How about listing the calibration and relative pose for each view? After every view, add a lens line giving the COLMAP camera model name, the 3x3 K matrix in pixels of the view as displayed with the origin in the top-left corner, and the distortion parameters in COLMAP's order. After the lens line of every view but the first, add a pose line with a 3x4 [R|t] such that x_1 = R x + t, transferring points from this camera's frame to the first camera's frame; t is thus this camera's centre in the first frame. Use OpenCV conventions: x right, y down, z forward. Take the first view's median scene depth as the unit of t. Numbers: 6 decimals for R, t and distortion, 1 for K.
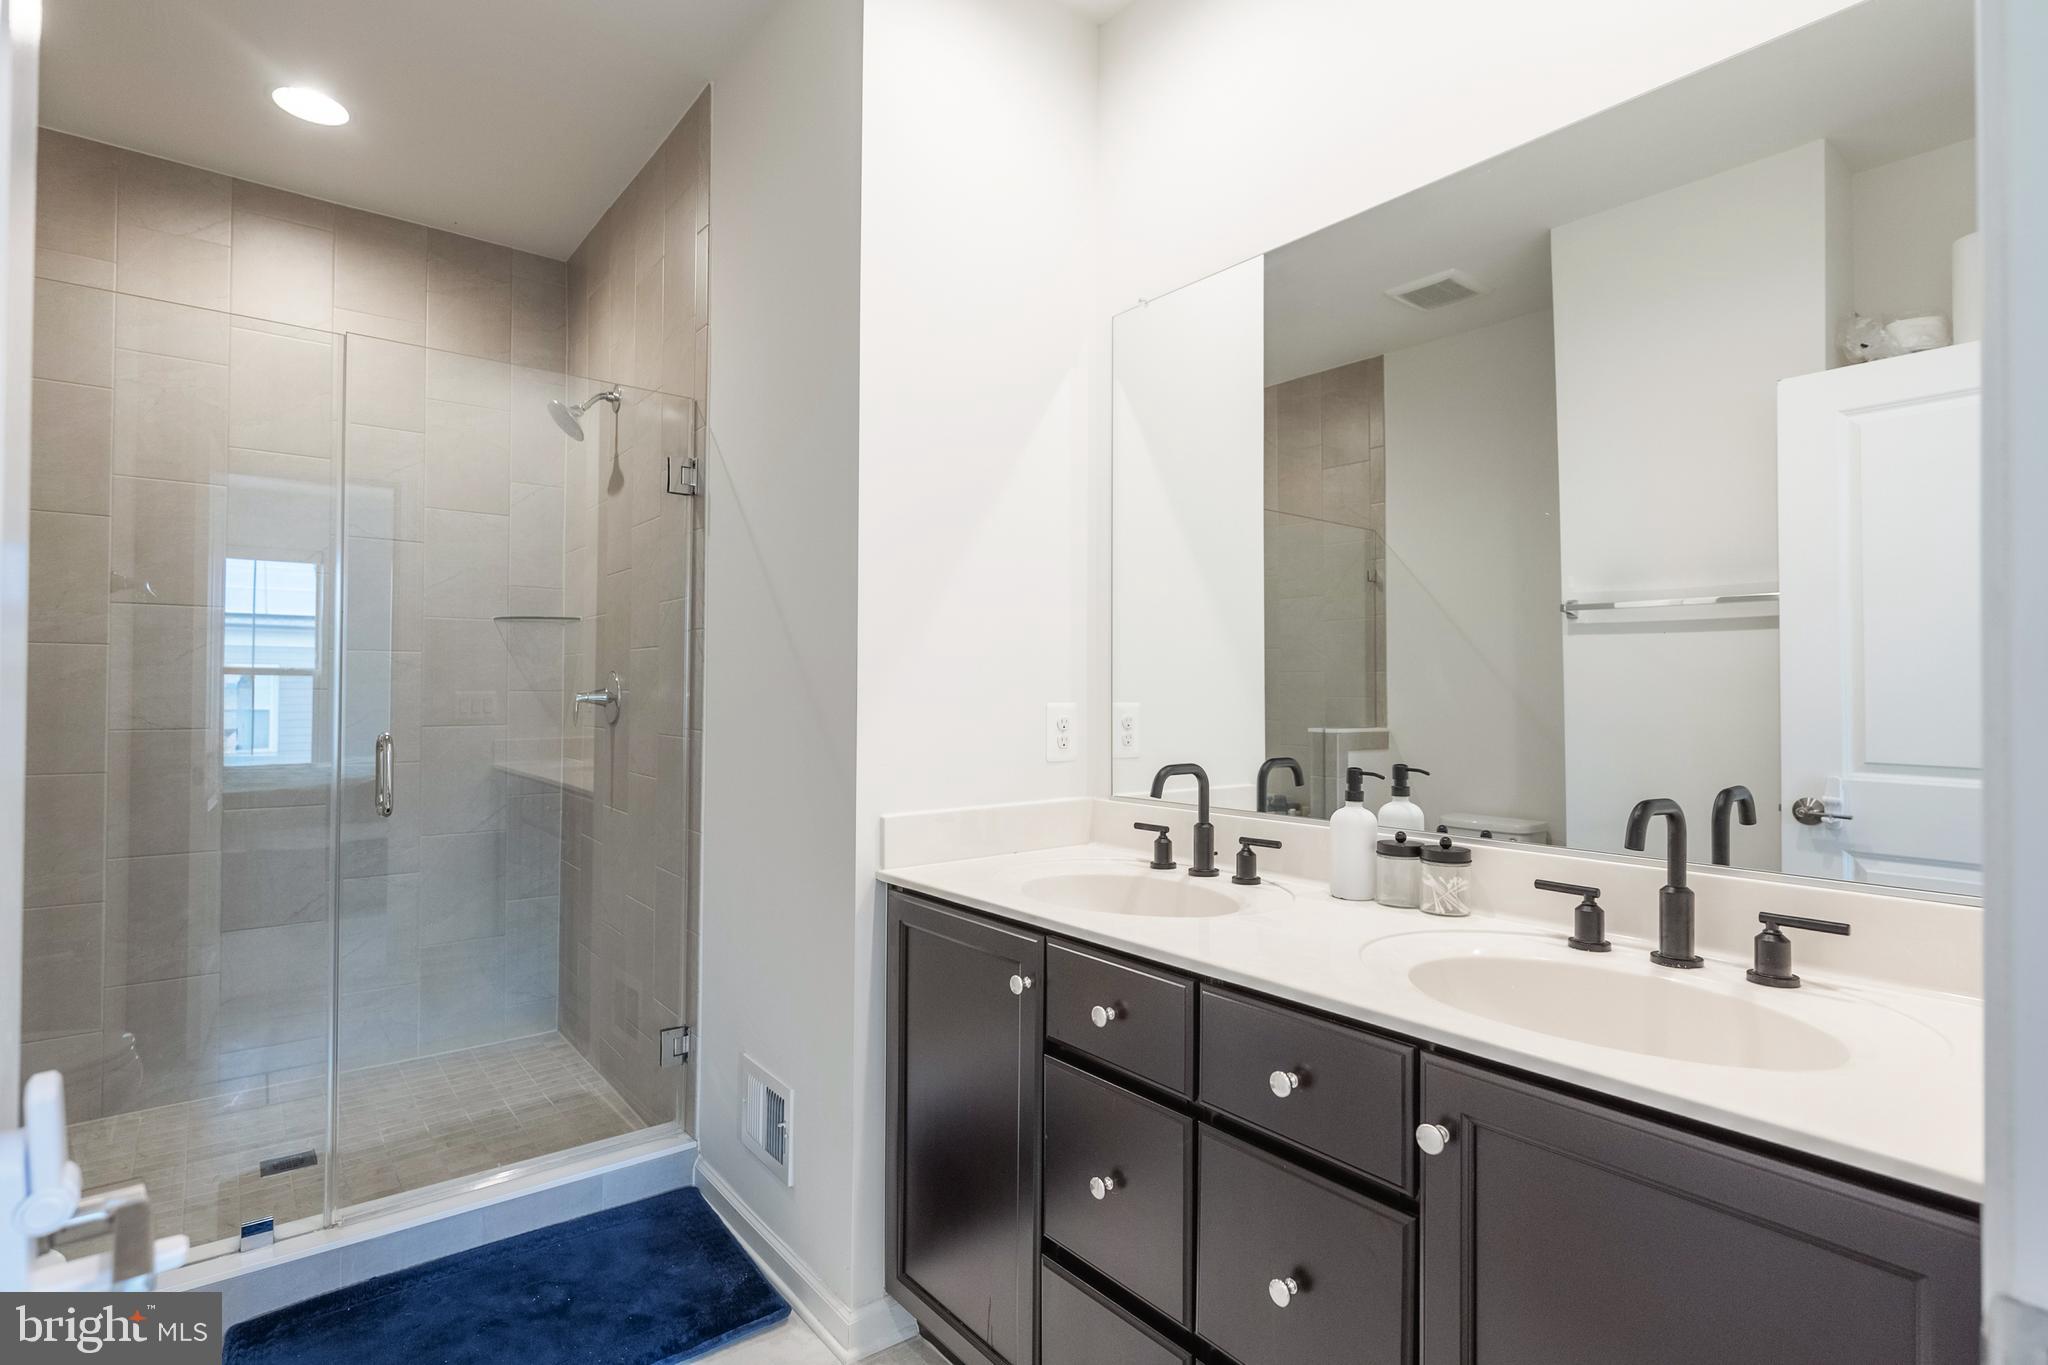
lens RADIAL K [[1017.5, 0, 1024.0], [0, 1017.5, 682.5], [0, 0, 1]] dist [-0.001241, -0.000883]
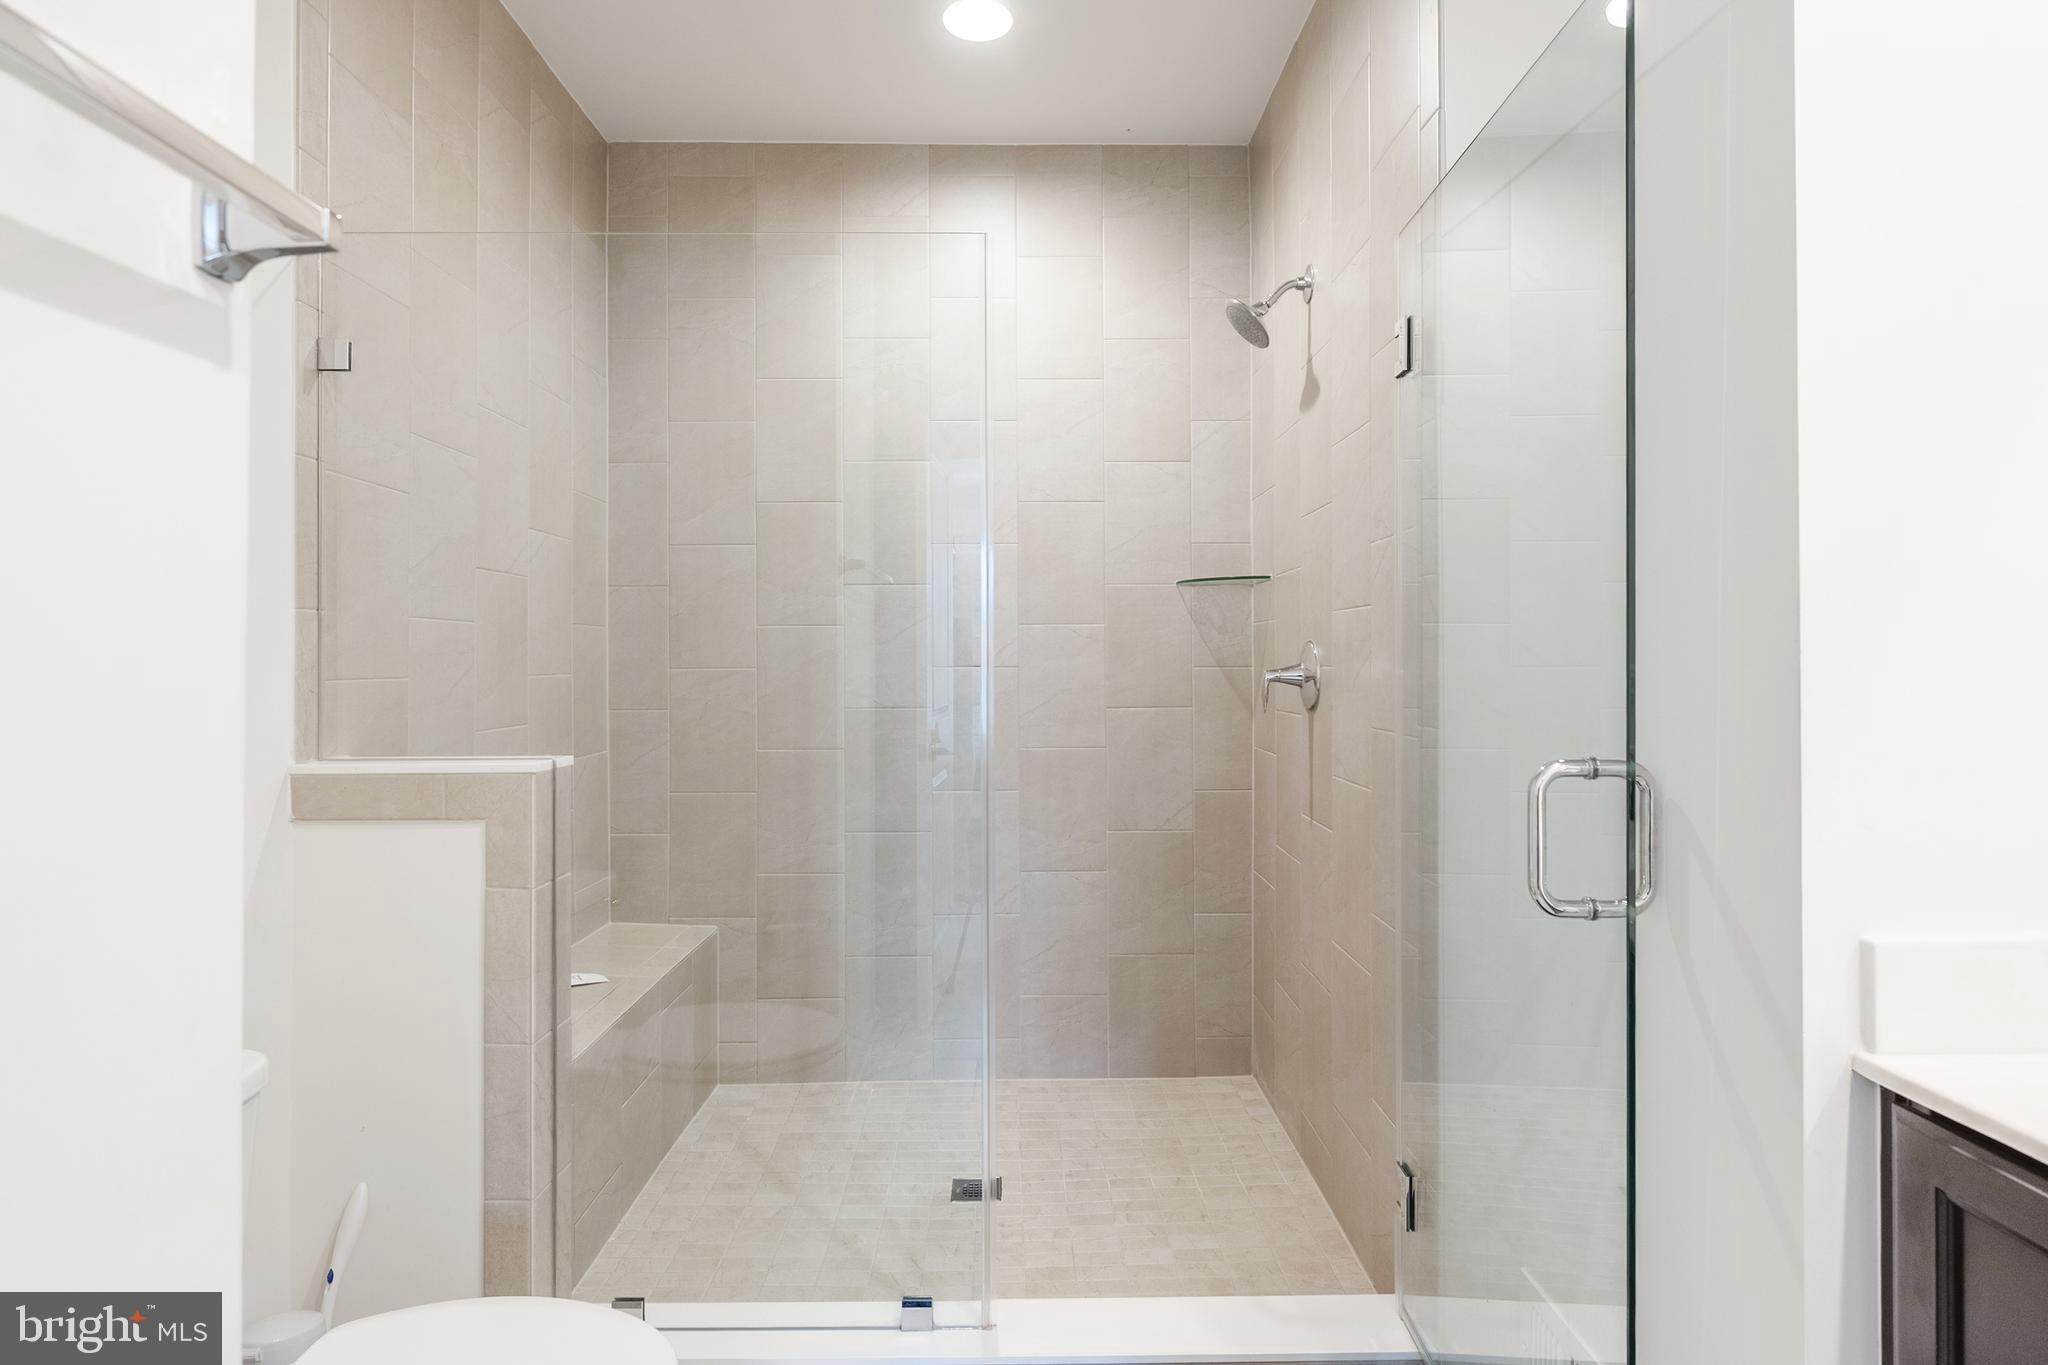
lens RADIAL K [[1055.4, 0, 1029.0], [0, 1055.4, 652.9], [0, 0, 1]] dist [0.002256, 0.000163]
pose [[0.795897, -0.015436, -0.605236, -0.093596], [0.014611, 0.999873, -0.006286, -0.000538], [0.605256, -0.003840, 0.796021, 0.244597]]
